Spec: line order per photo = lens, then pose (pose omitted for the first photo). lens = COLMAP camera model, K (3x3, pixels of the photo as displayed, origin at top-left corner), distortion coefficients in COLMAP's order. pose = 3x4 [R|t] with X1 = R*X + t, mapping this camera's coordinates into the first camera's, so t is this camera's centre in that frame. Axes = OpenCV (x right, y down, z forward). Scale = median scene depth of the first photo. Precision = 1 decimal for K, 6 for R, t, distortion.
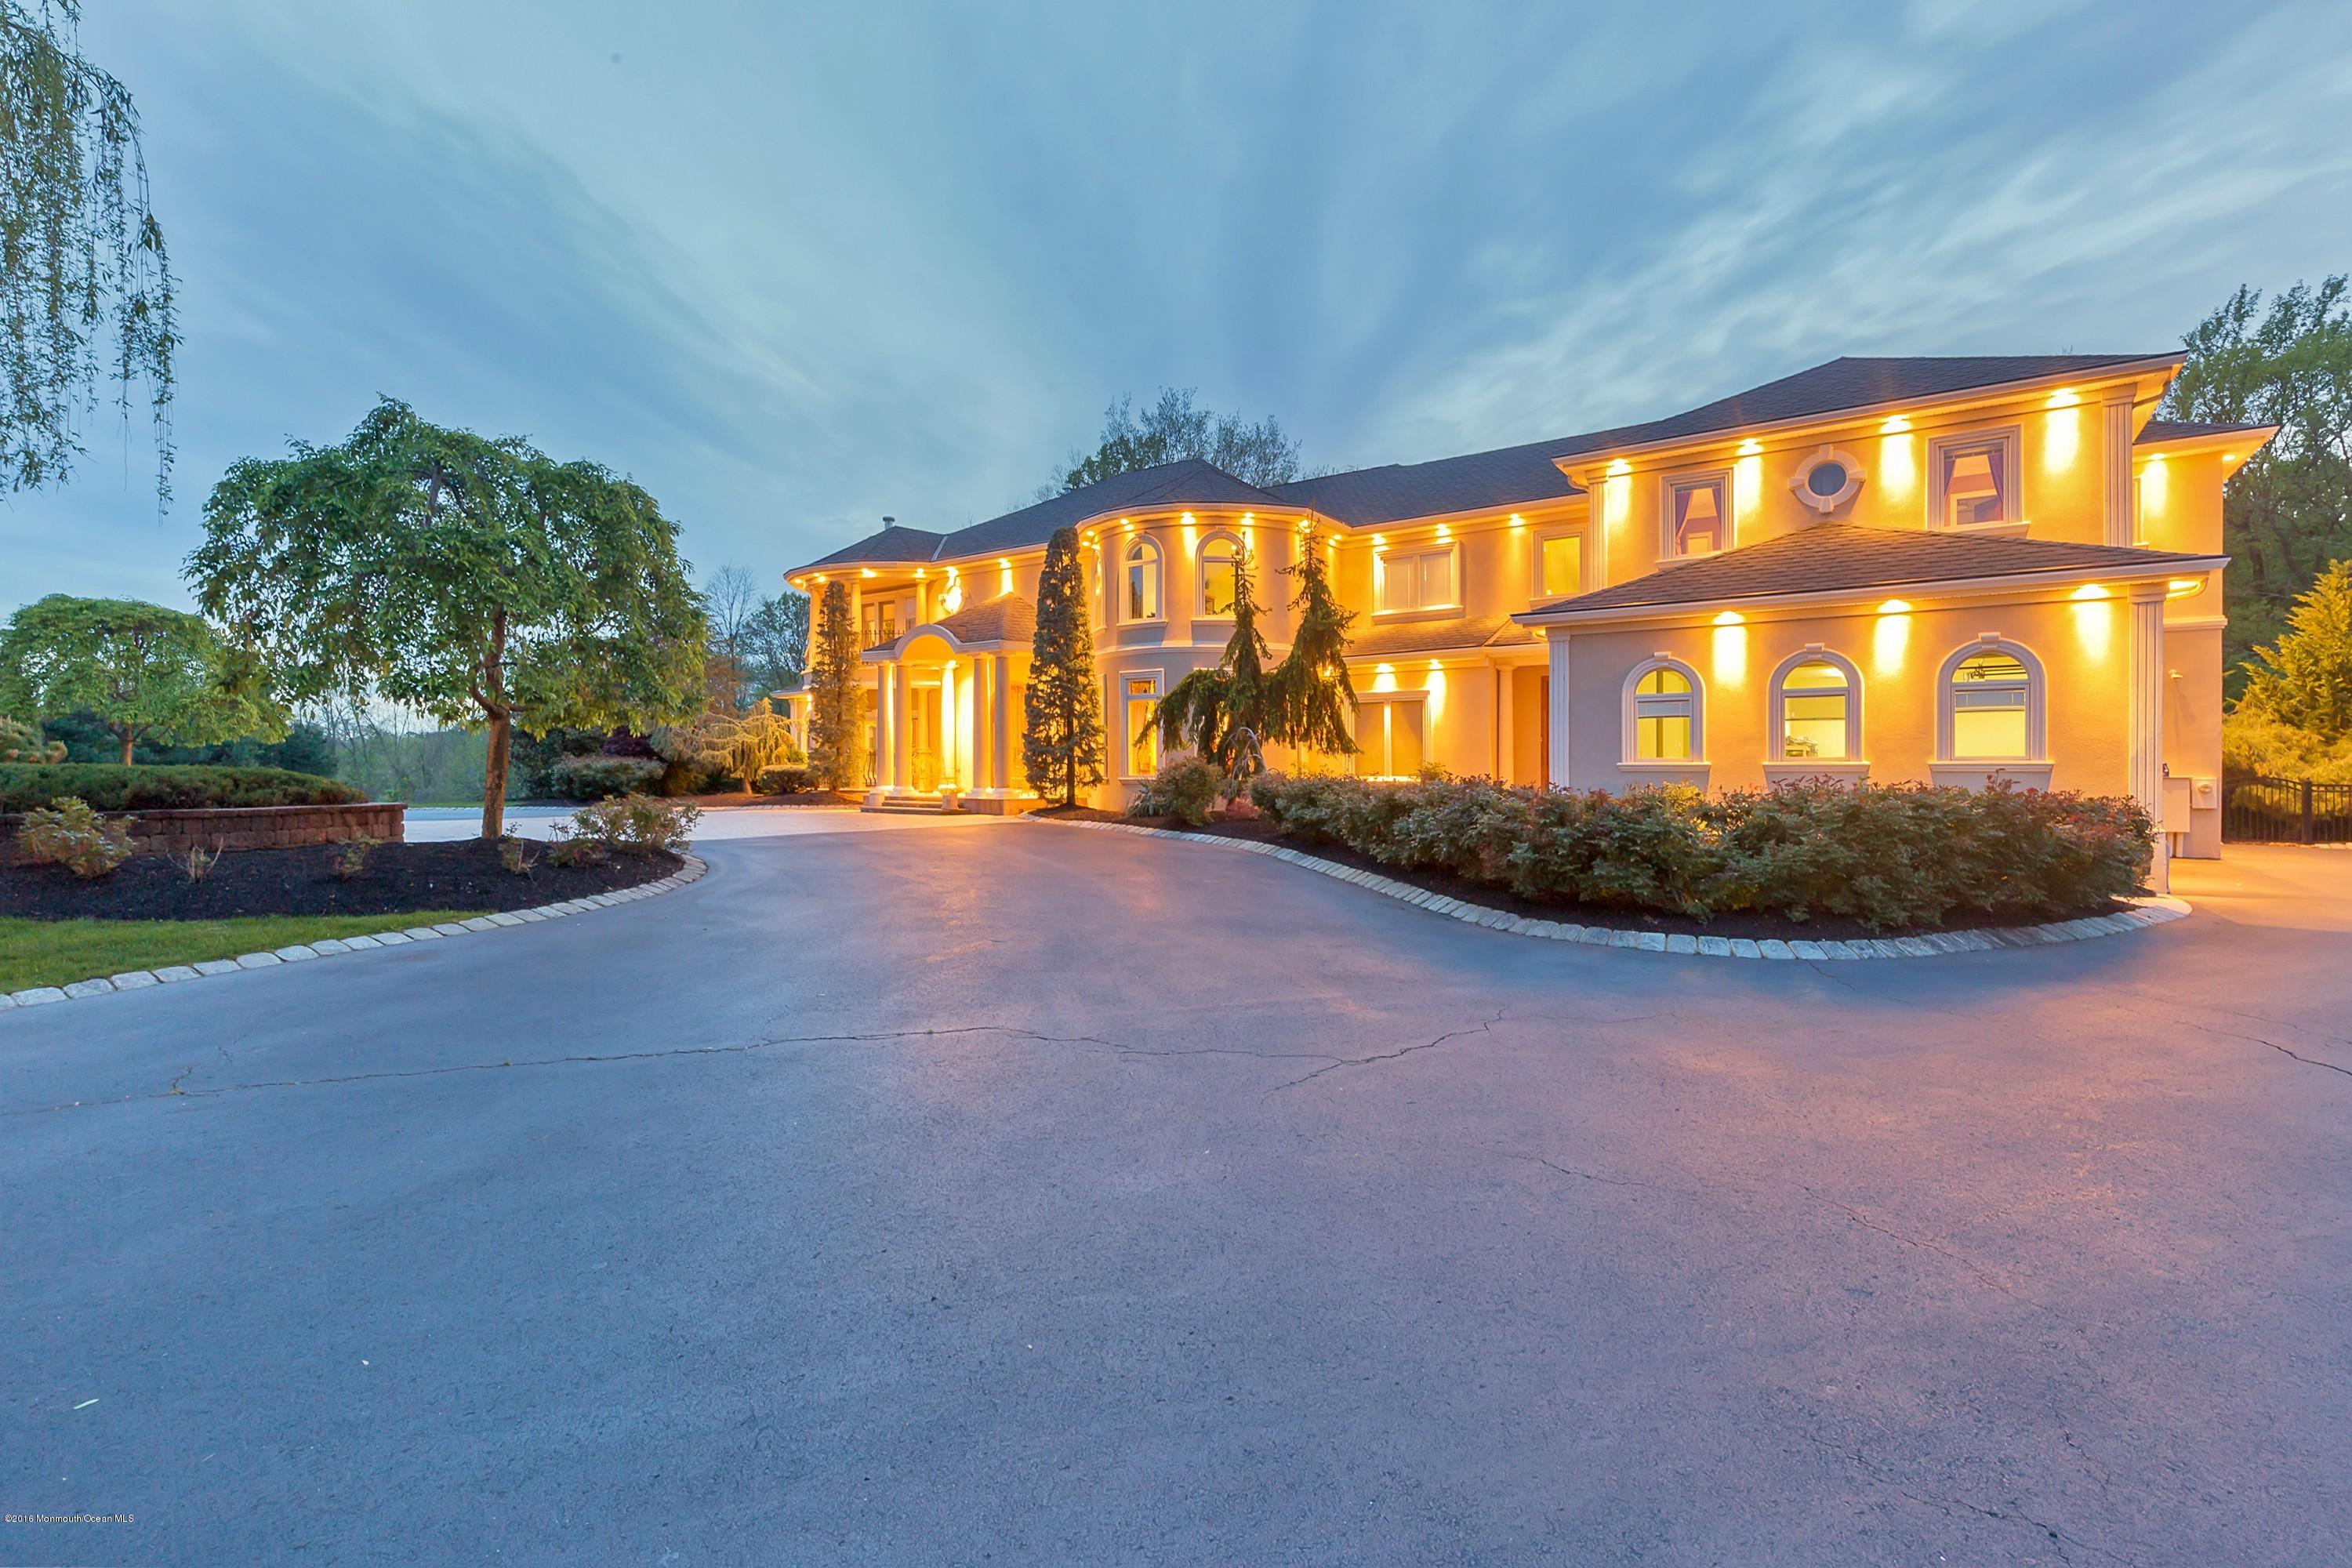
lens RADIAL K [[1066.3, 0, 1186.7], [0, 1066.3, 781.6], [0, 0, 1]] dist [-0.001351, -0.001261]
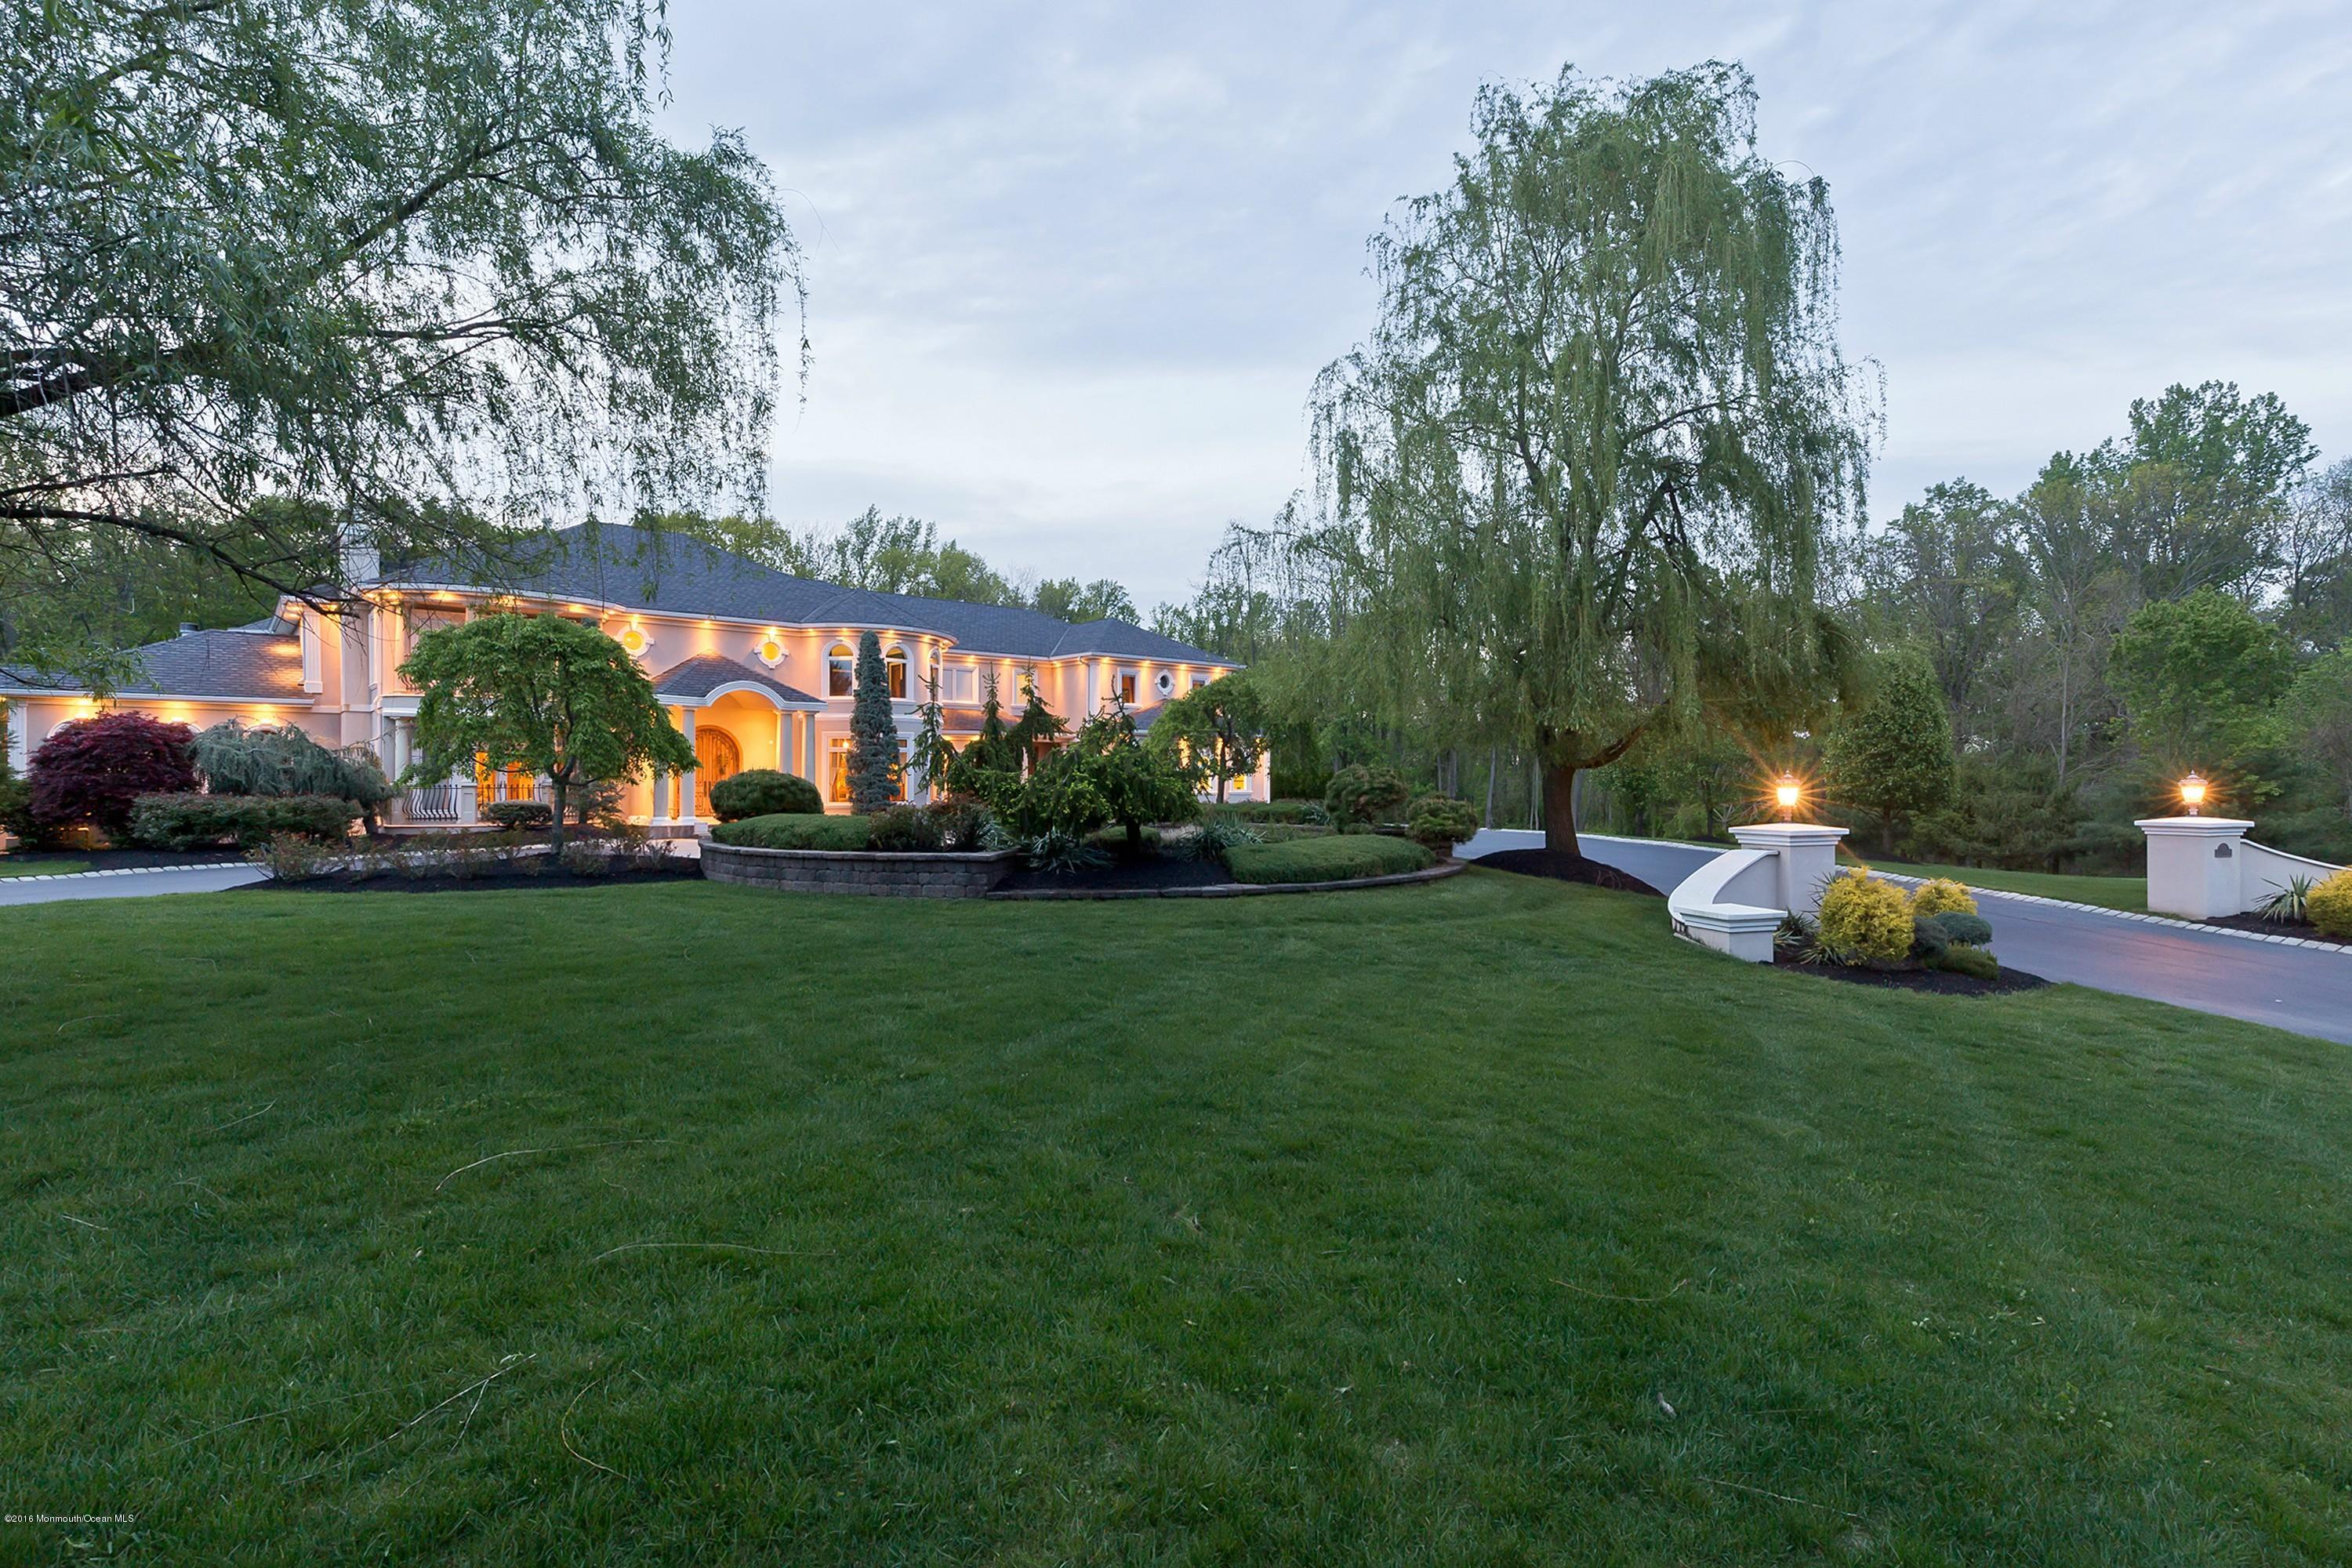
lens RADIAL K [[1094.9, 0, 1188.2], [0, 1094.9, 776.8], [0, 0, 1]] dist [0.020314, 0.000300]
pose [[0.232075, 0.000482, 0.972698, -1.418529], [0.011171, 0.999933, -0.003161, -0.030160], [-0.972634, 0.011600, 0.232054, 0.231913]]
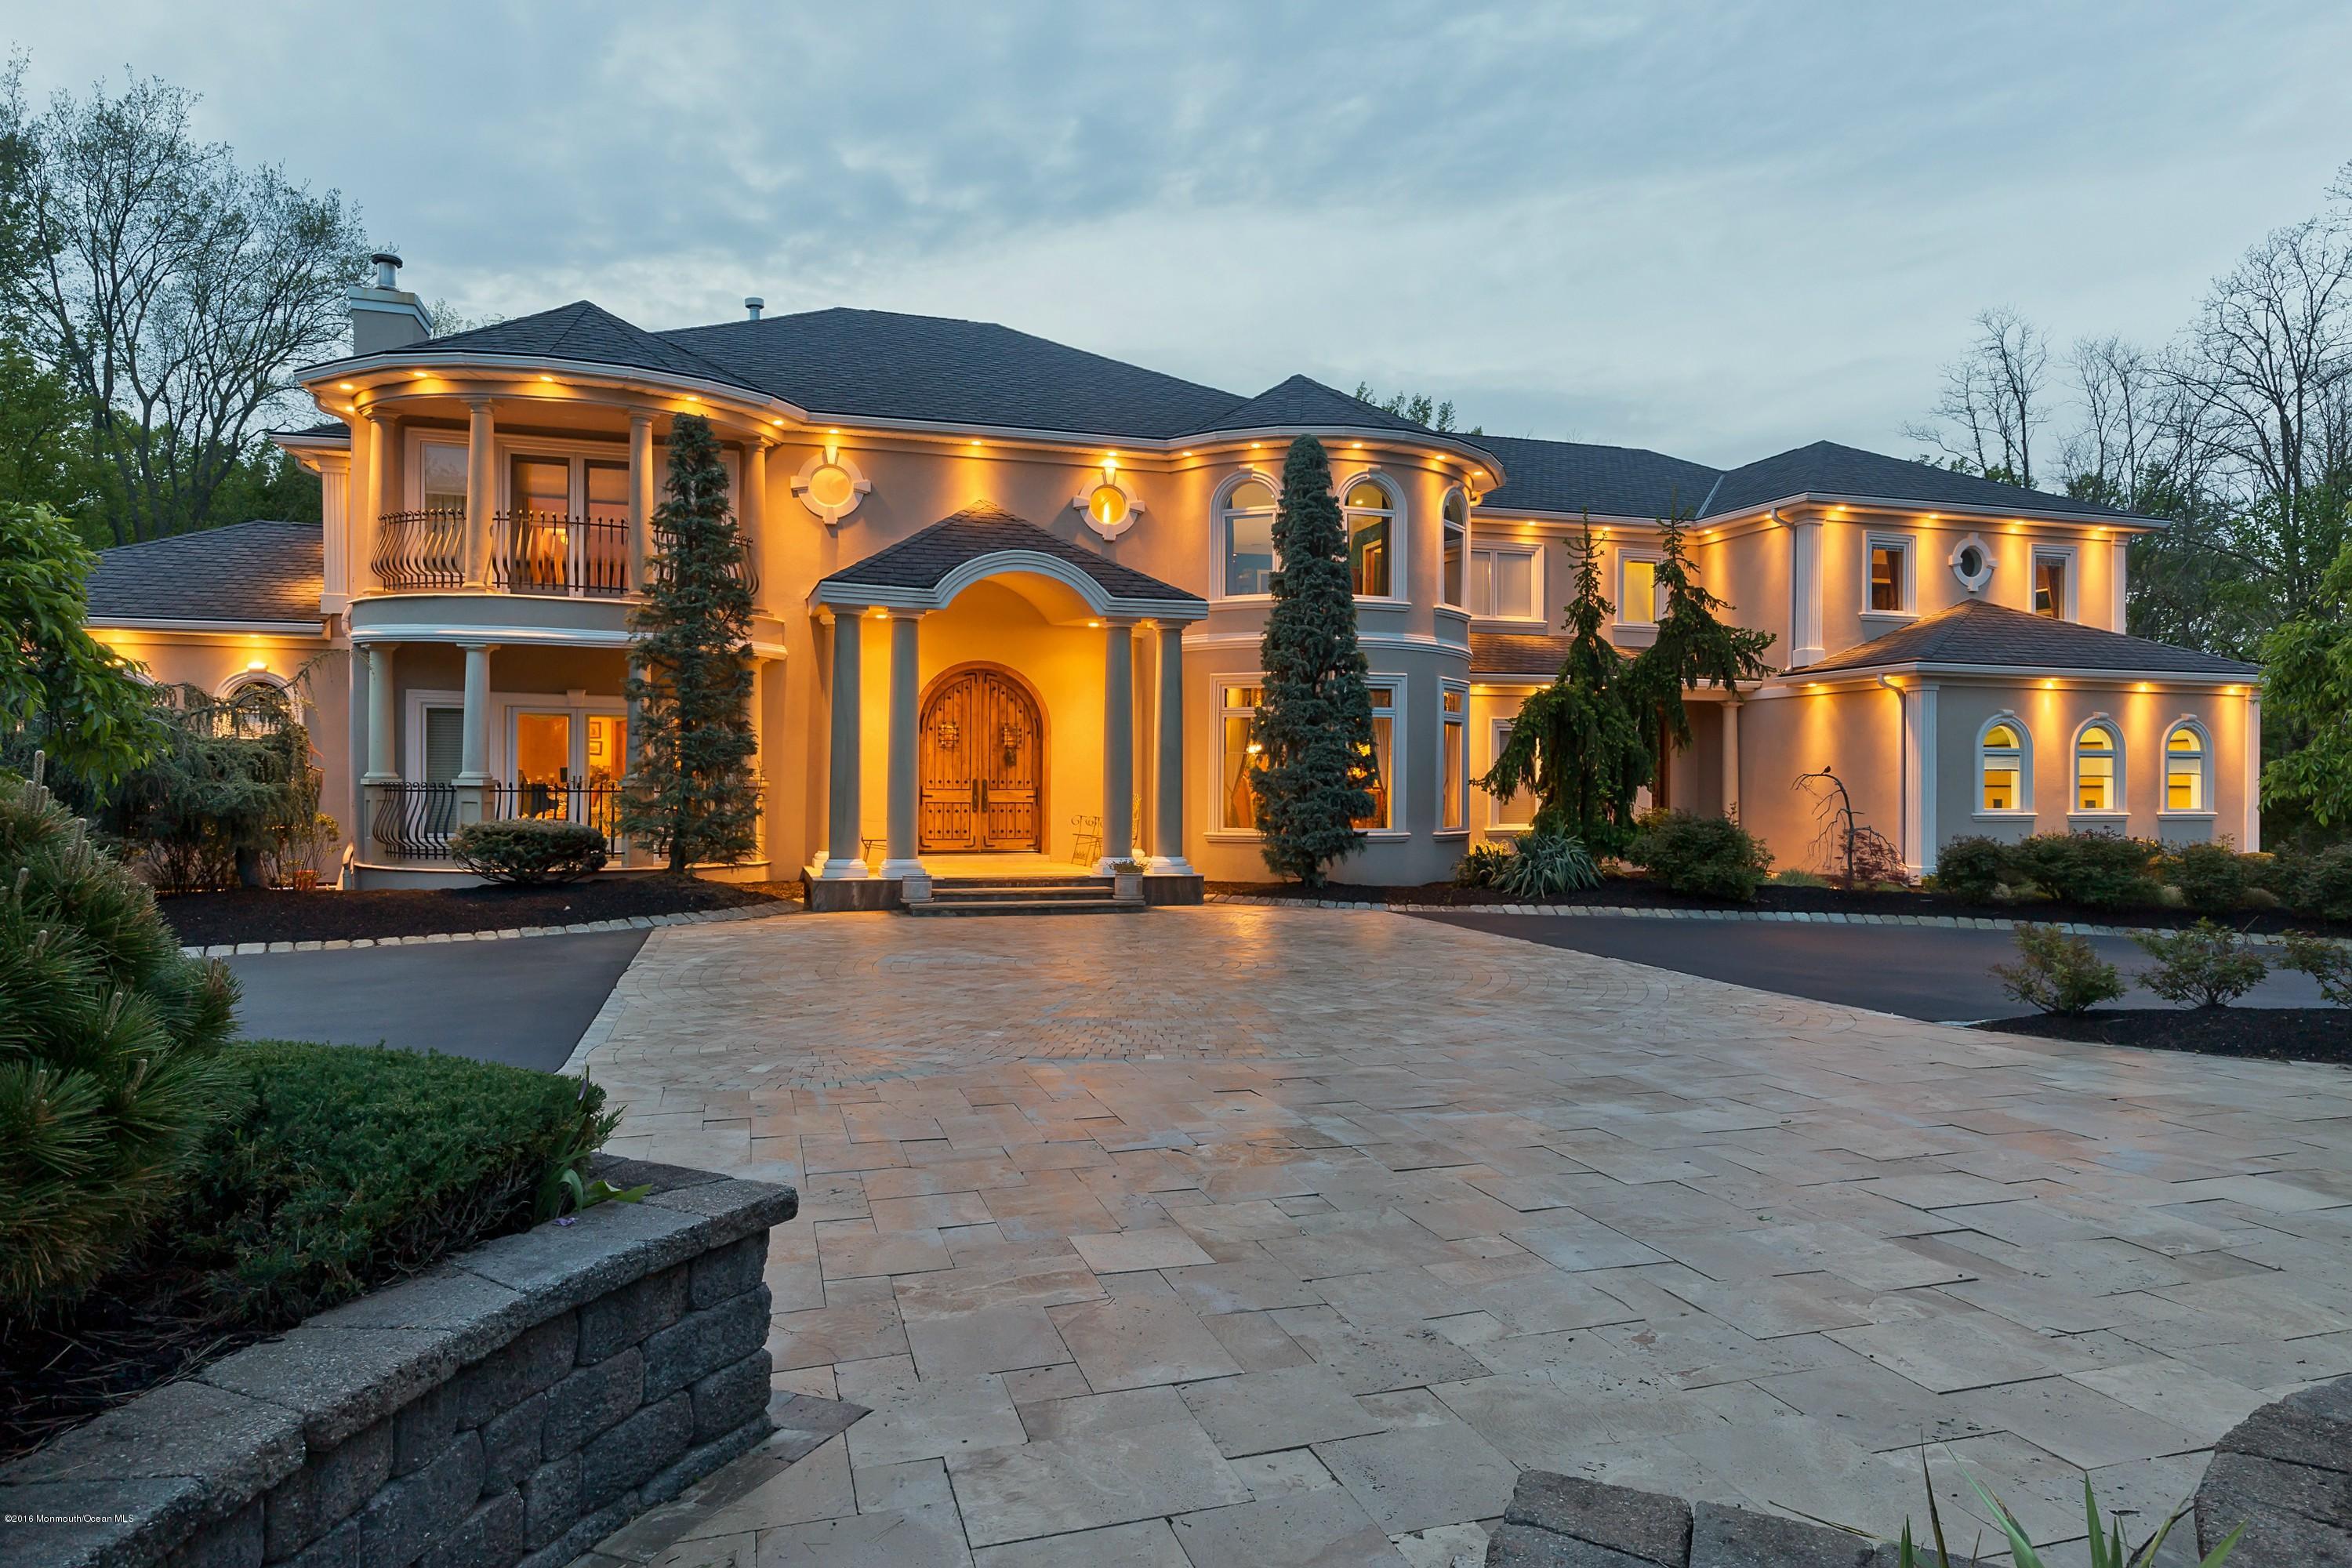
lens RADIAL K [[1351.5, 0, 1179.3], [0, 1351.5, 782.9], [0, 0, 1]] dist [0.003750, 0.000103]
pose [[0.610680, 0.000826, 0.791877, -0.765342], [0.003314, 0.999988, -0.003599, -0.030993], [-0.791871, 0.004822, 0.610670, 0.560495]]
